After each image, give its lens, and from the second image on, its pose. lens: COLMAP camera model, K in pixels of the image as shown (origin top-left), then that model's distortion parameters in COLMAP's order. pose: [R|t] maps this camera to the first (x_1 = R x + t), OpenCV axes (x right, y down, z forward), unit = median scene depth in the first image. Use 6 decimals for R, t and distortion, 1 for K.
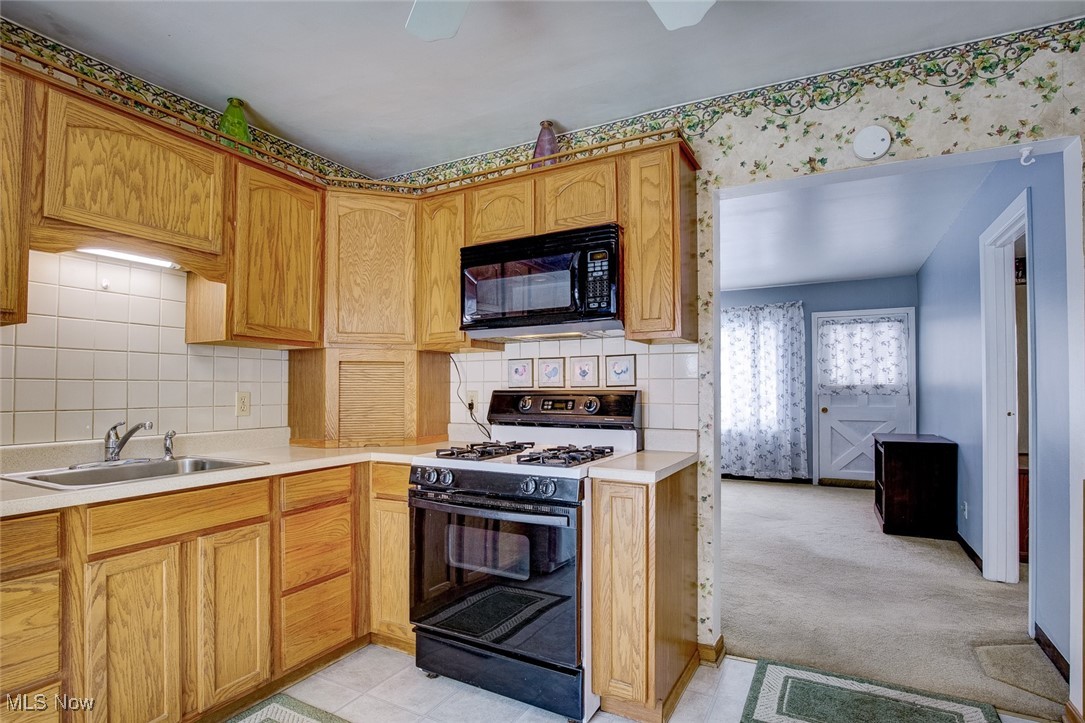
lens RADIAL K [[536.0, 0, 543.2], [0, 536.0, 379.6], [0, 0, 1]] dist [-0.020137, 0.000277]
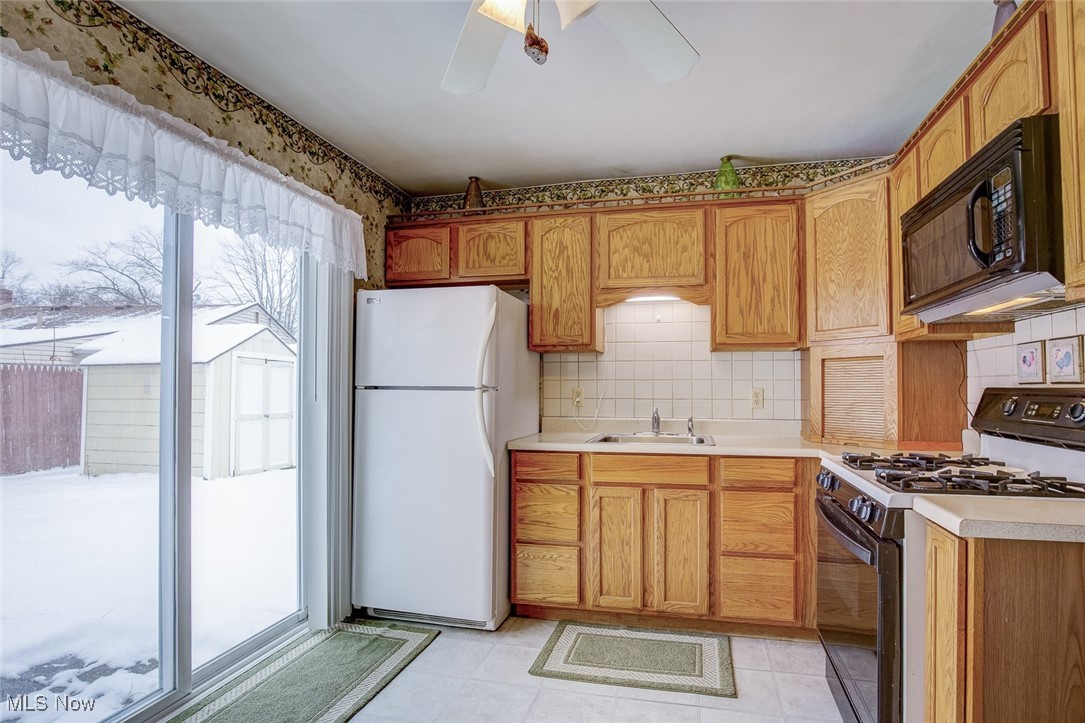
lens RADIAL K [[531.9, 0, 593.9], [0, 531.9, 376.1], [0, 0, 1]] dist [-0.016466, 0.000108]
pose [[0.289964, -0.018221, -0.956864, 0.549186], [0.016269, 0.999768, -0.014108, 0.006981], [0.956899, -0.011477, 0.290193, 0.335933]]
